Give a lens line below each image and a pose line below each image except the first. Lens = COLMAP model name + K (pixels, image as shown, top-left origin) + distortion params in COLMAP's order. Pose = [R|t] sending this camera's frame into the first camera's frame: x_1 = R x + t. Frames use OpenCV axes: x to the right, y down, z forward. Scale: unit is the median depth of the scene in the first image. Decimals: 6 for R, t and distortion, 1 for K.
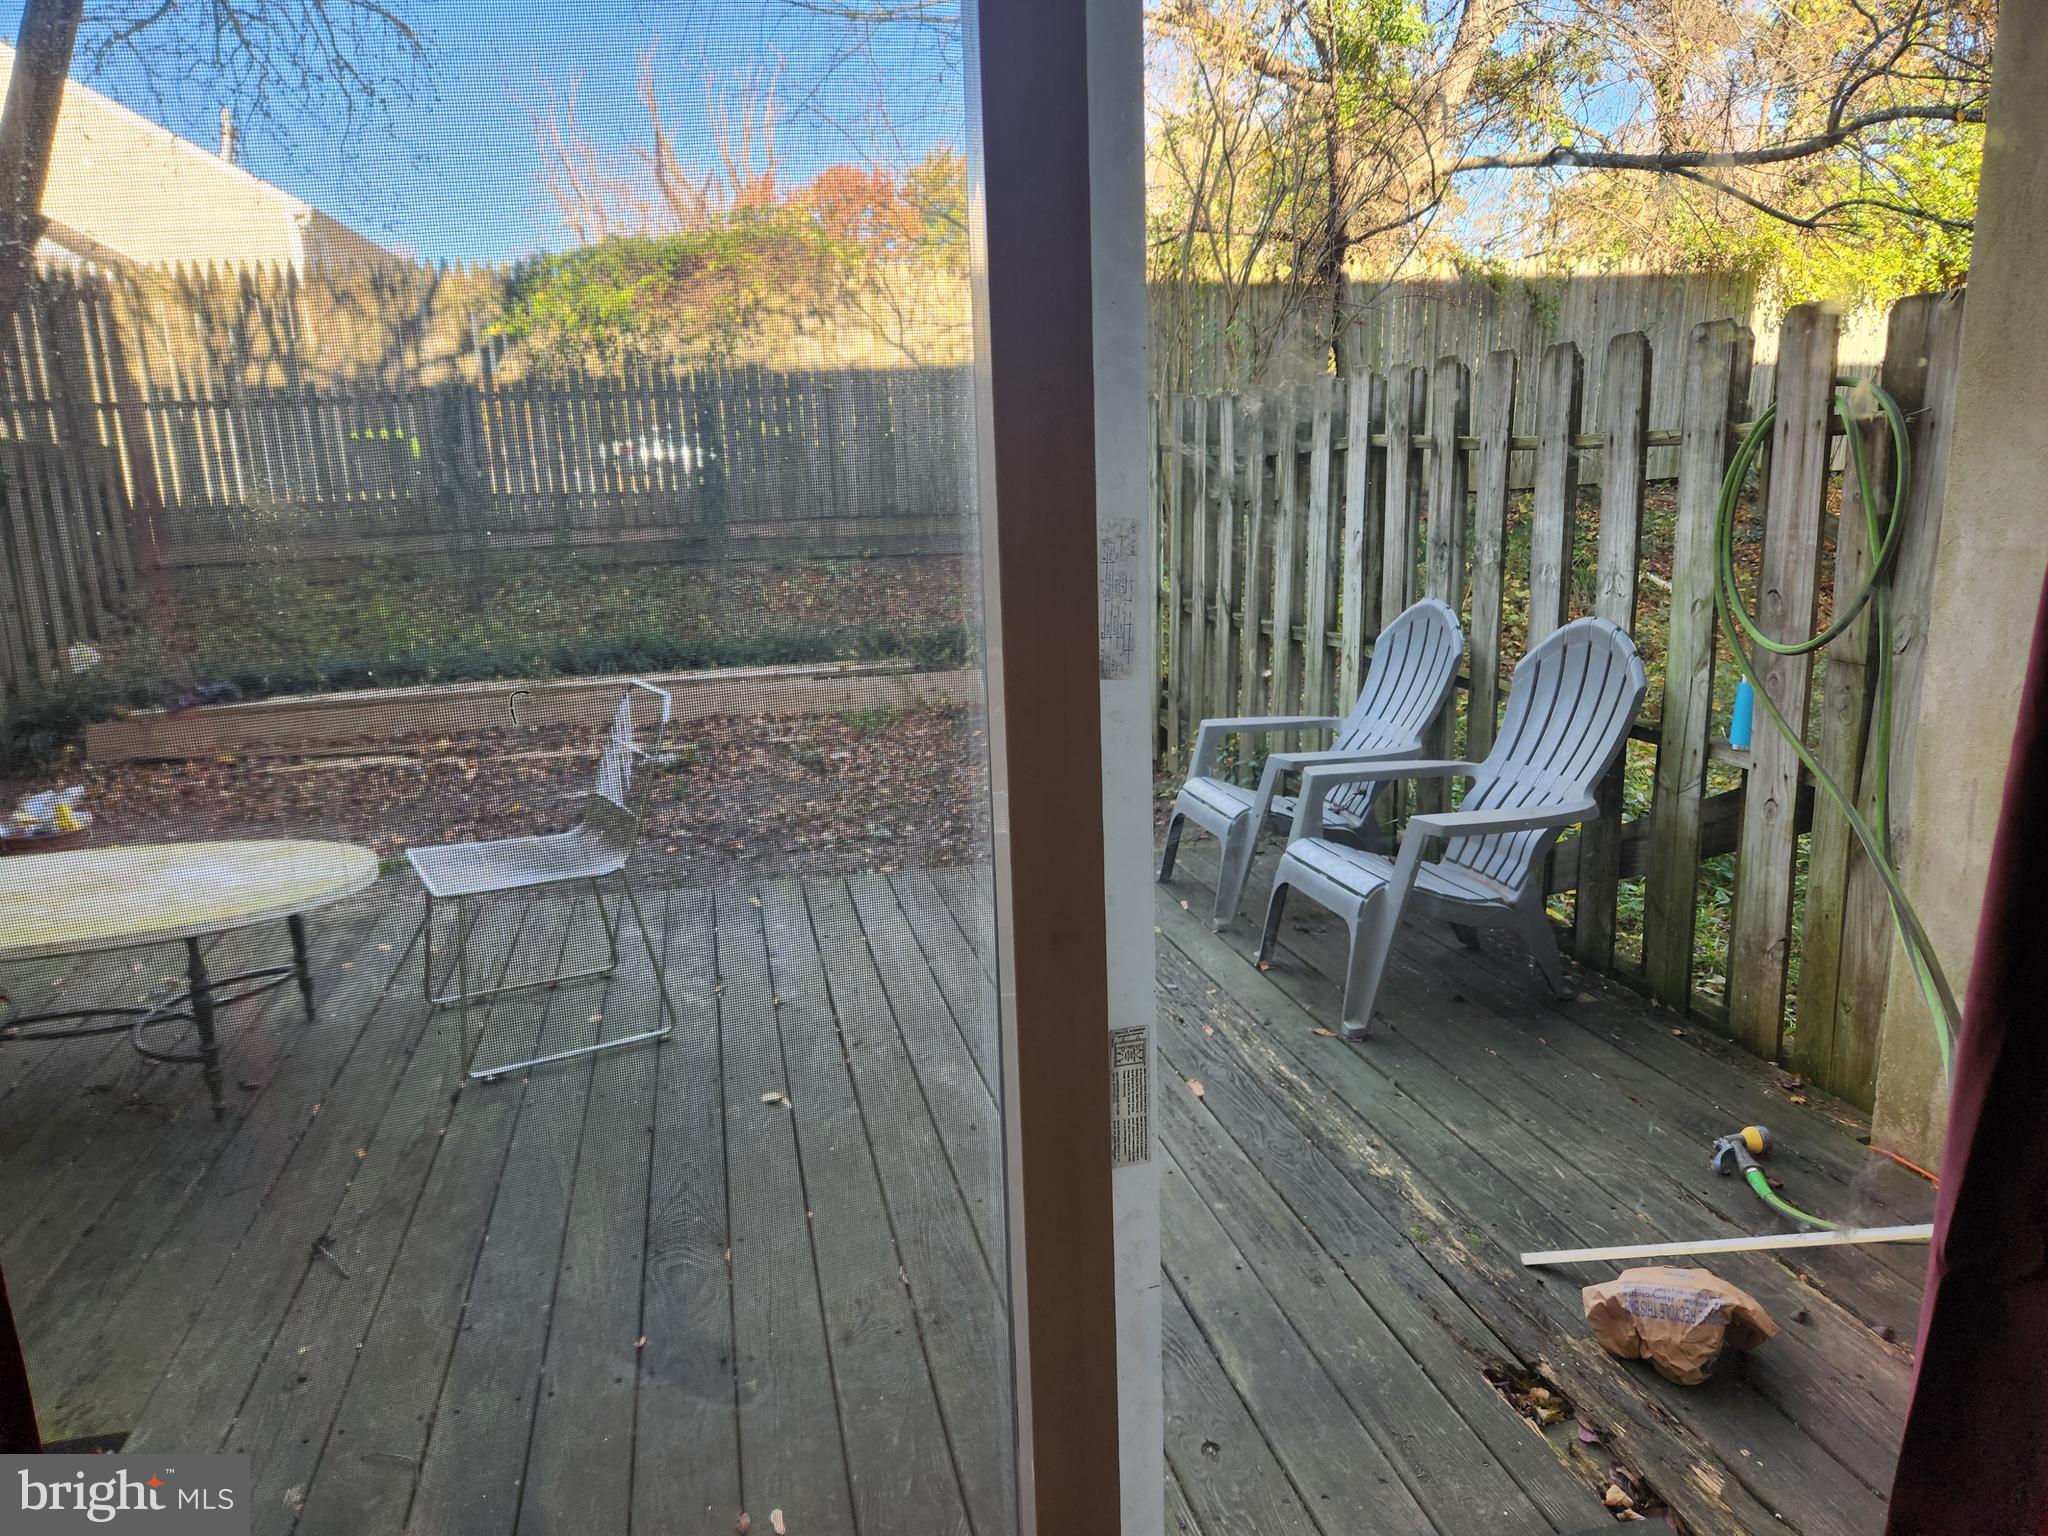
lens RADIAL K [[1371.5, 0, 1040.6], [0, 1371.5, 766.6], [0, 0, 1]] dist [0.100592, -0.088877]
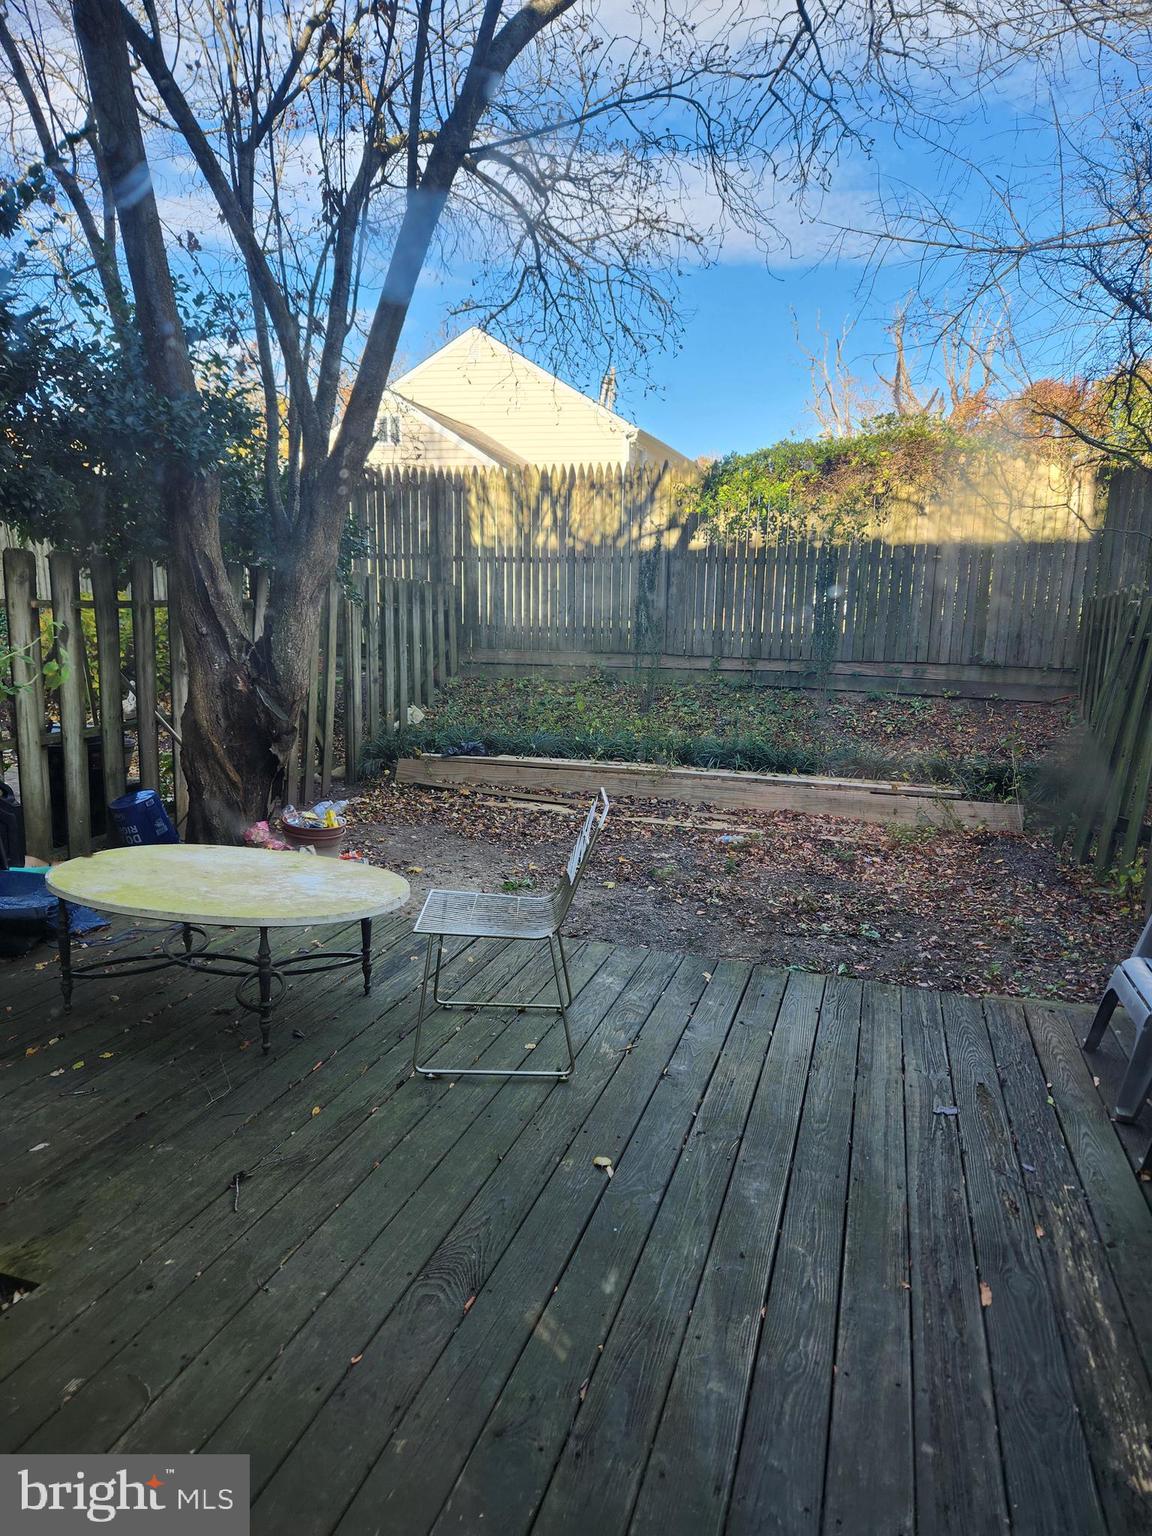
lens RADIAL K [[1028.7, 0, 606.5], [0, 1028.7, 805.2], [0, 0, 1]] dist [0.100592, -0.088877]
pose [[0.869128, 0.150767, -0.471047, 0.068295], [-0.164139, 0.986354, 0.012847, -0.026822], [0.466556, 0.066151, 0.882015, 0.079324]]
